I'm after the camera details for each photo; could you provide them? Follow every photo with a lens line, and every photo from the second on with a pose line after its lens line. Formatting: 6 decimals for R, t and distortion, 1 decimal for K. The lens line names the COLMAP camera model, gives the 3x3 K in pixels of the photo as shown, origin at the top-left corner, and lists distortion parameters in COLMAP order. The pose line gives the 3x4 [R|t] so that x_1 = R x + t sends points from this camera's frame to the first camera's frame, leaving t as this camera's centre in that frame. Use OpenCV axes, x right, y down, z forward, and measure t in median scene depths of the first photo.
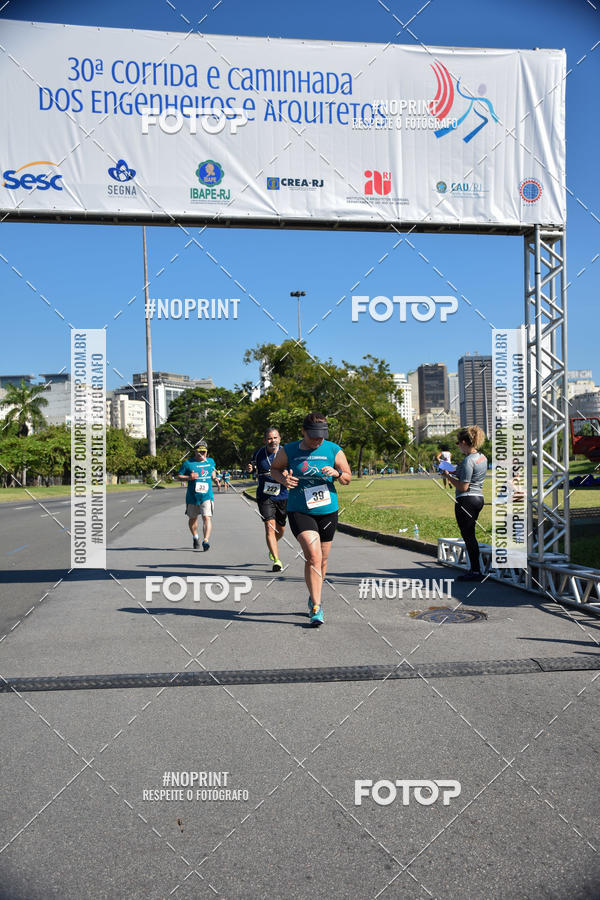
lens RADIAL K [[1143.2, 0, 309.8], [0, 1143.2, 436.1], [0, 0, 1]] dist [0.067844, 0.041703]
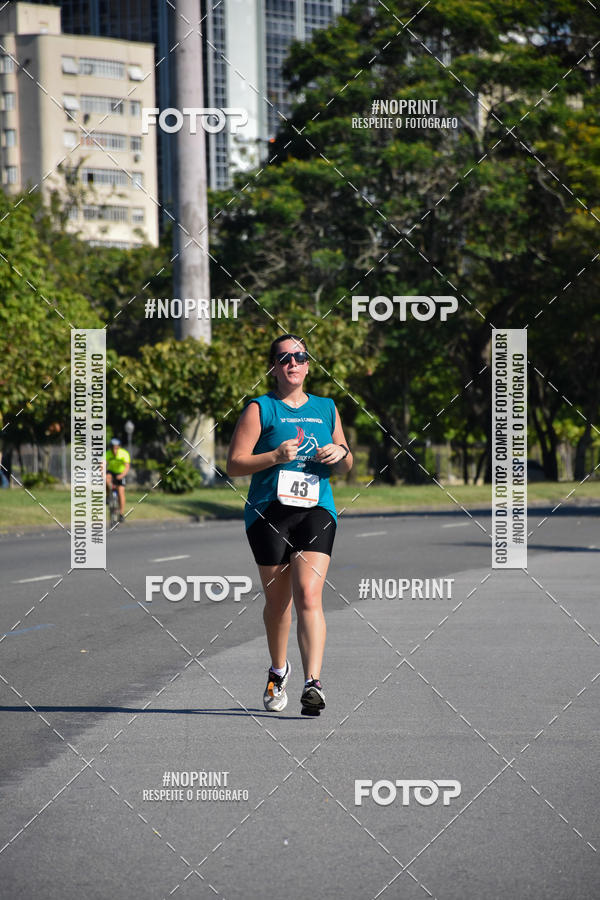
lens RADIAL K [[5285.1, 0, 295.9], [0, 5285.1, 448.4], [0, 0, 1]] dist [3.131577, -14.893754]
pose [[0.992092, 0.019846, -0.123935, -0.085119], [-0.014573, 0.998955, 0.043309, -0.021047], [0.124665, -0.041160, 0.991345, 0.941422]]
